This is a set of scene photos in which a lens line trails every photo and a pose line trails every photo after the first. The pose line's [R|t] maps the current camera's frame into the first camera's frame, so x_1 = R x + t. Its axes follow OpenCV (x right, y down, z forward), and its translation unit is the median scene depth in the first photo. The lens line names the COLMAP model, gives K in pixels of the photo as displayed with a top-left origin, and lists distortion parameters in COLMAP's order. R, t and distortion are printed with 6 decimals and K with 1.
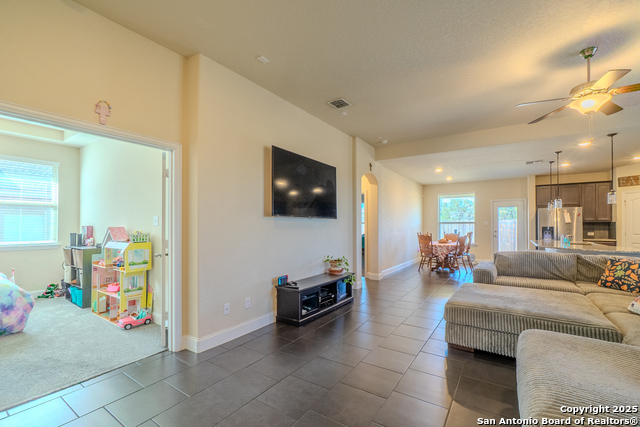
lens RADIAL K [[276.7, 0, 321.9], [0, 276.7, 223.8], [0, 0, 1]] dist [-0.000858, 0.000095]
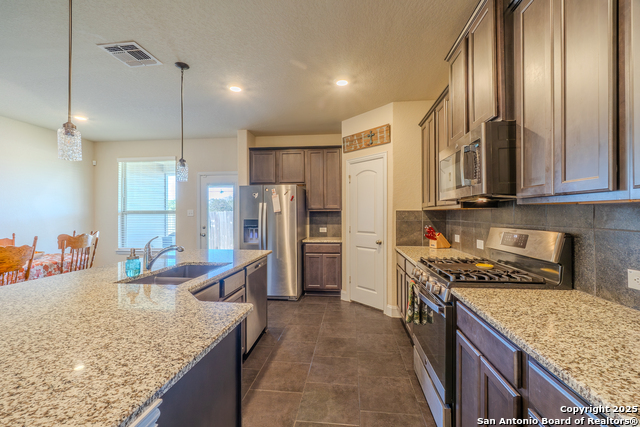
lens RADIAL K [[278.1, 0, 317.0], [0, 278.1, 211.9], [0, 0, 1]] dist [-0.006211, -0.000562]
pose [[0.889976, 0.001446, 0.456004, 0.770491], [0.000455, 0.999992, -0.004058, -0.002432], [-0.456006, 0.003819, 0.889968, 0.502260]]
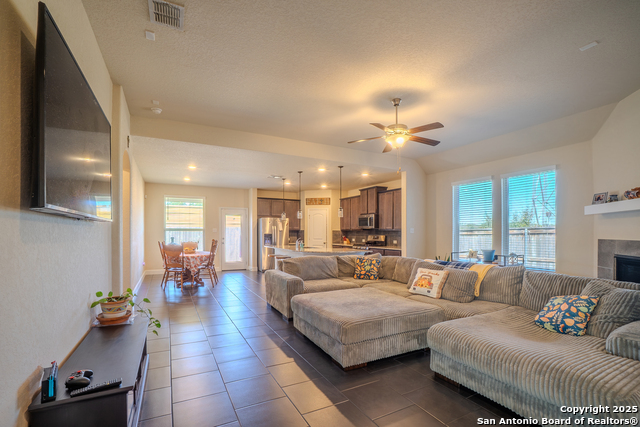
lens RADIAL K [[289.1, 0, 308.2], [0, 289.1, 231.3], [0, 0, 1]] dist [-0.001629, -0.000070]
pose [[0.498871, 0.004178, 0.866666, -0.178425], [-0.006587, 0.999978, -0.001029, -0.000989], [-0.866651, -0.005195, 0.498887, 0.279766]]
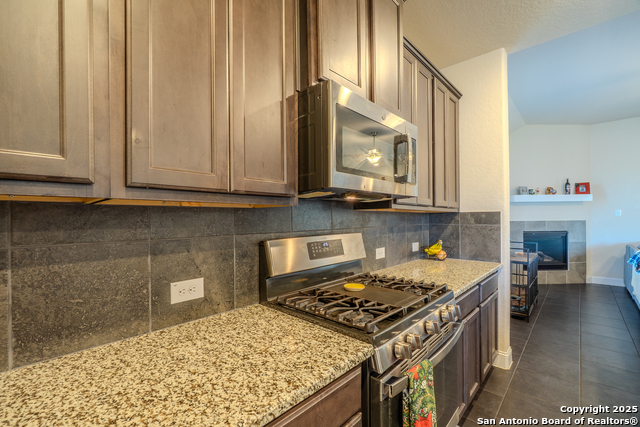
lens RADIAL K [[272.3, 0, 331.0], [0, 272.3, 218.5], [0, 0, 1]] dist [-0.001774, -0.000056]
pose [[-0.988696, 0.011866, 0.149461, 1.044731], [0.011443, 0.999928, -0.003689, 0.000870], [-0.149494, -0.001937, -0.988761, 0.879735]]
